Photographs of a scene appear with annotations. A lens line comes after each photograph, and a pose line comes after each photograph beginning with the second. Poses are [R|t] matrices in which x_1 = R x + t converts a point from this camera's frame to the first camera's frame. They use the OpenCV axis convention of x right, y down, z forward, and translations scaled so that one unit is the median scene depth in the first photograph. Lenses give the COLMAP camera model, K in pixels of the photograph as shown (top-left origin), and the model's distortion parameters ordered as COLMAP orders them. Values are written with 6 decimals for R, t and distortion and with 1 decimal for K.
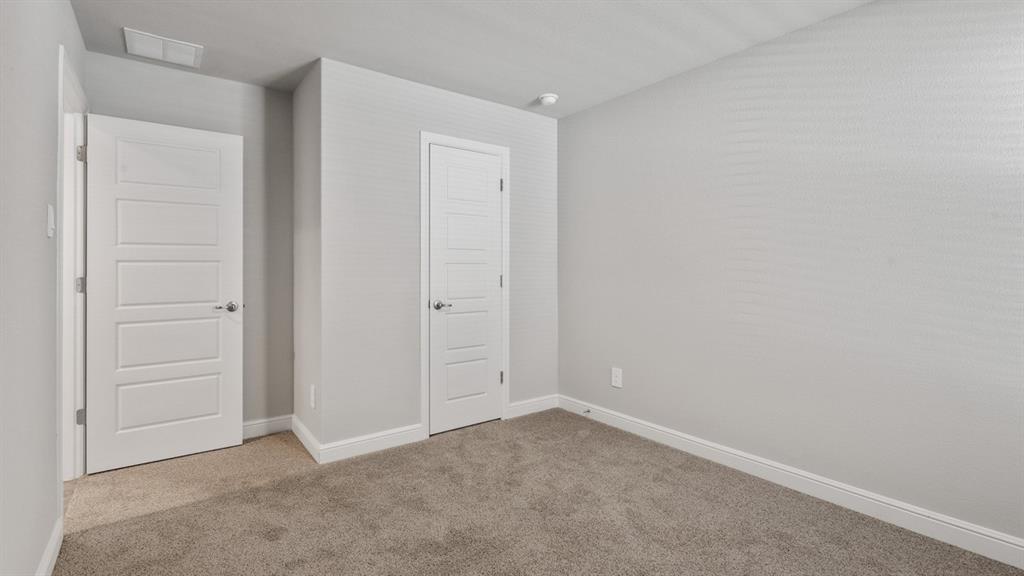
lens RADIAL K [[459.9, 0, 515.6], [0, 459.9, 274.0], [0, 0, 1]] dist [0.001018, -0.000009]
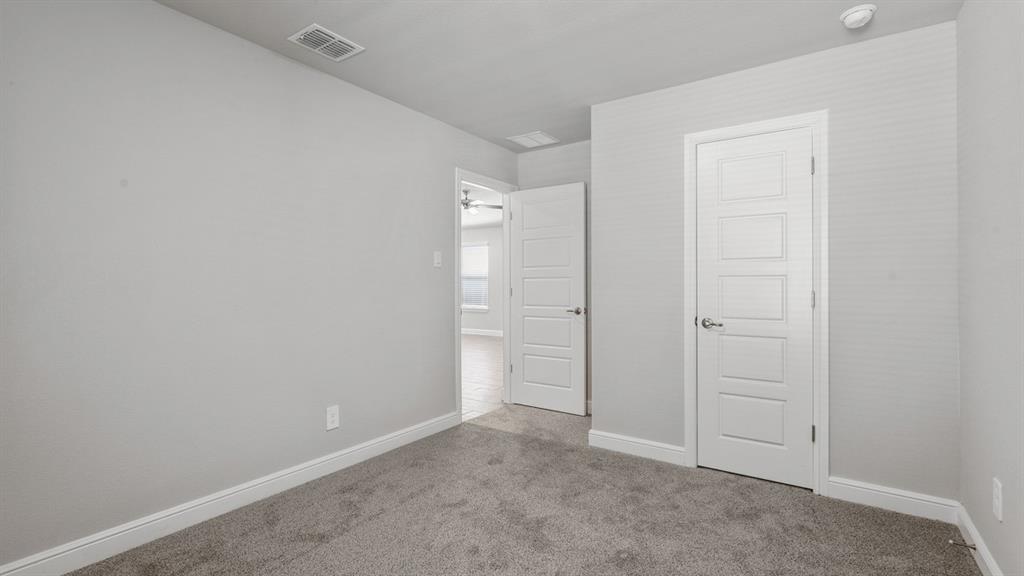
lens RADIAL K [[468.8, 0, 512.8], [0, 468.8, 289.7], [0, 0, 1]] dist [0.000943, -0.000322]
pose [[0.312753, 0.012915, -0.949747, 0.631553], [-0.010160, 0.999896, 0.010251, -0.003121], [0.949780, 0.006443, 0.312852, 0.396920]]
